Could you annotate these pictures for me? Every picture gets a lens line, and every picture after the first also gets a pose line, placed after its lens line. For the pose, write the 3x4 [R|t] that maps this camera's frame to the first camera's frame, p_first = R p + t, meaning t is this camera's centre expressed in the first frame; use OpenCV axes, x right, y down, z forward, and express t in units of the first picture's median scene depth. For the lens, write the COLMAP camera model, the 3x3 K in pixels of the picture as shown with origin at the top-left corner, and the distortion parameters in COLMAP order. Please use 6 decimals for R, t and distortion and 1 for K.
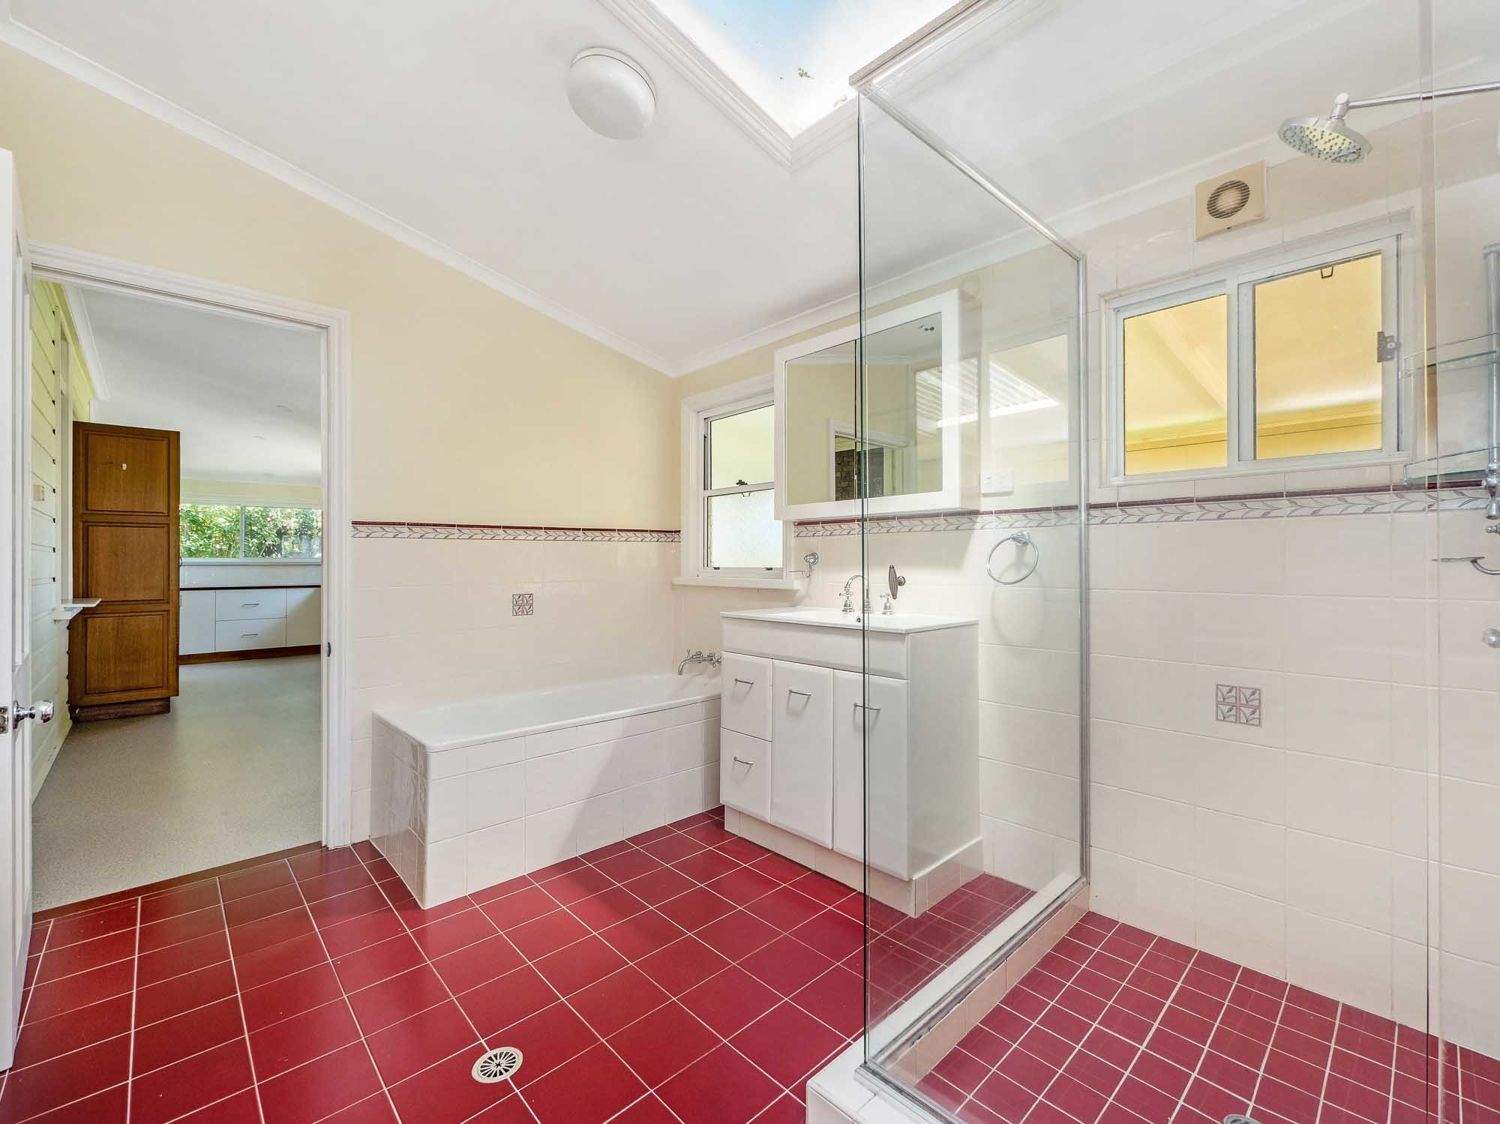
lens RADIAL K [[640.7, 0, 755.1], [0, 640.7, 568.3], [0, 0, 1]] dist [0.001446, 0.000517]
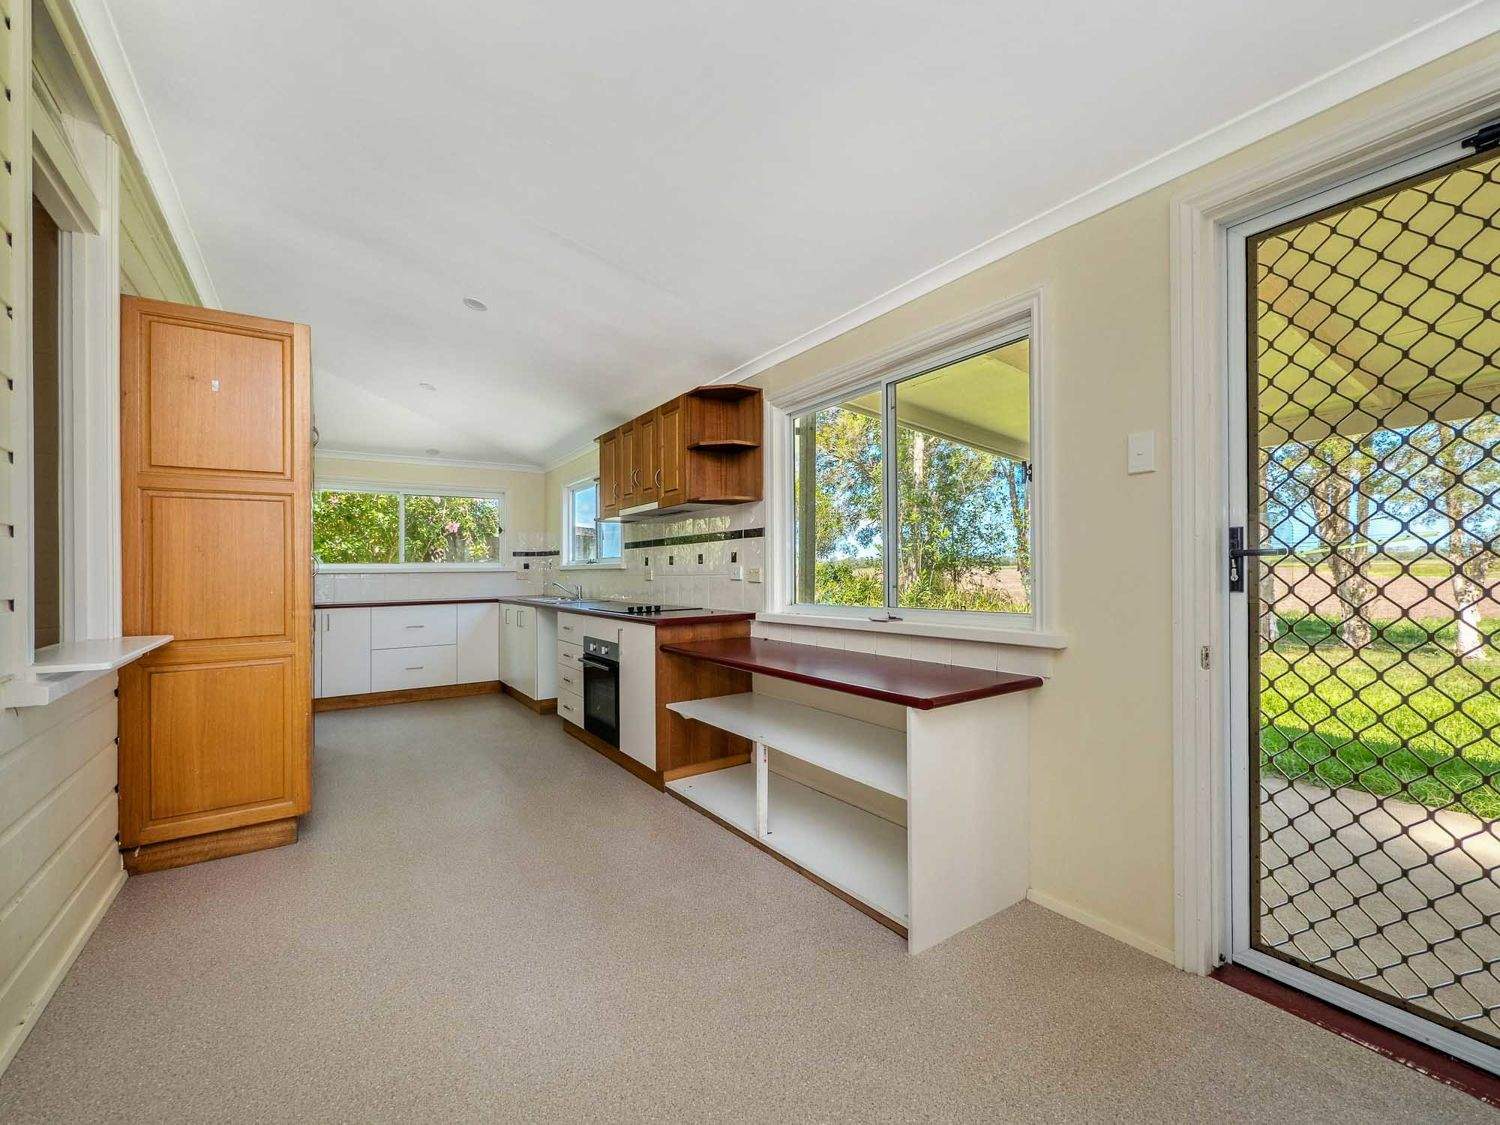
lens RADIAL K [[640.7, 0, 755.1], [0, 640.7, 568.8], [0, 0, 1]] dist [0.001446, 0.000517]
pose [[0.986081, -0.016260, -0.165470, -0.232697], [0.015813, 0.999867, -0.004016, 0.001307], [0.165513, 0.001344, 0.986207, 0.280606]]
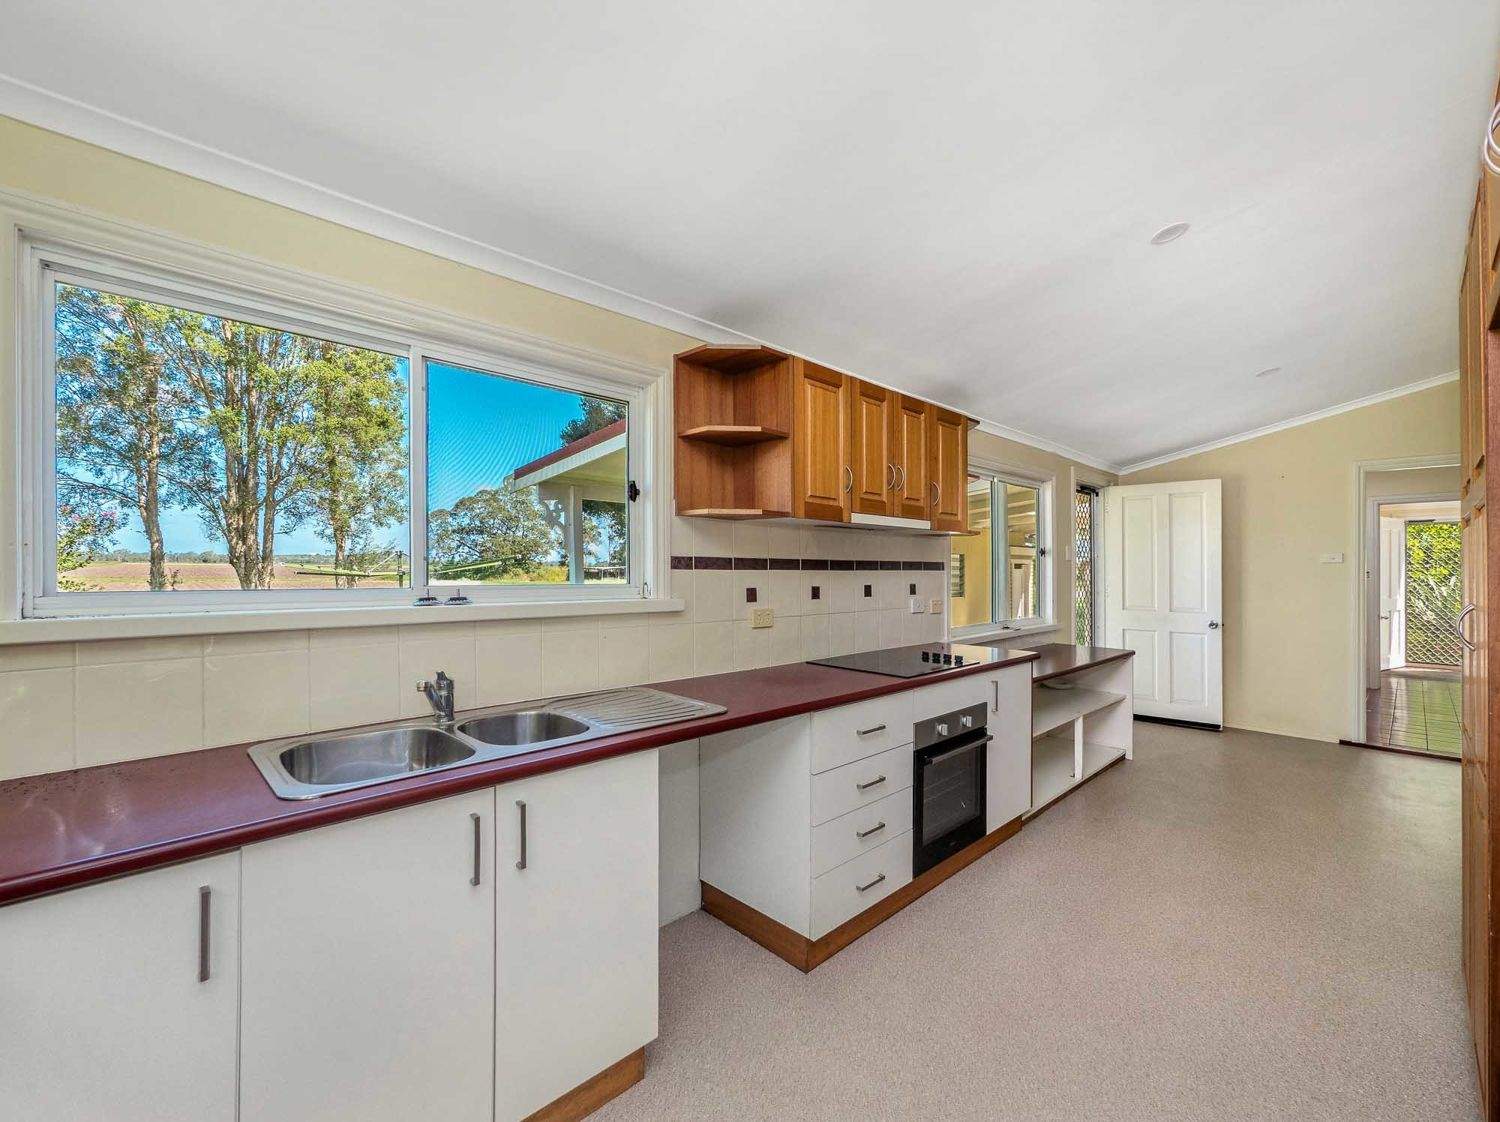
lens RADIAL K [[640.7, 0, 755.1], [0, 640.7, 567.3], [0, 0, 1]] dist [0.001446, 0.000517]
pose [[-0.011420, 0.067904, 0.997626, -0.614002], [0.060227, 0.995927, -0.067099, -0.001036], [-0.998119, 0.059317, -0.015464, 0.698054]]
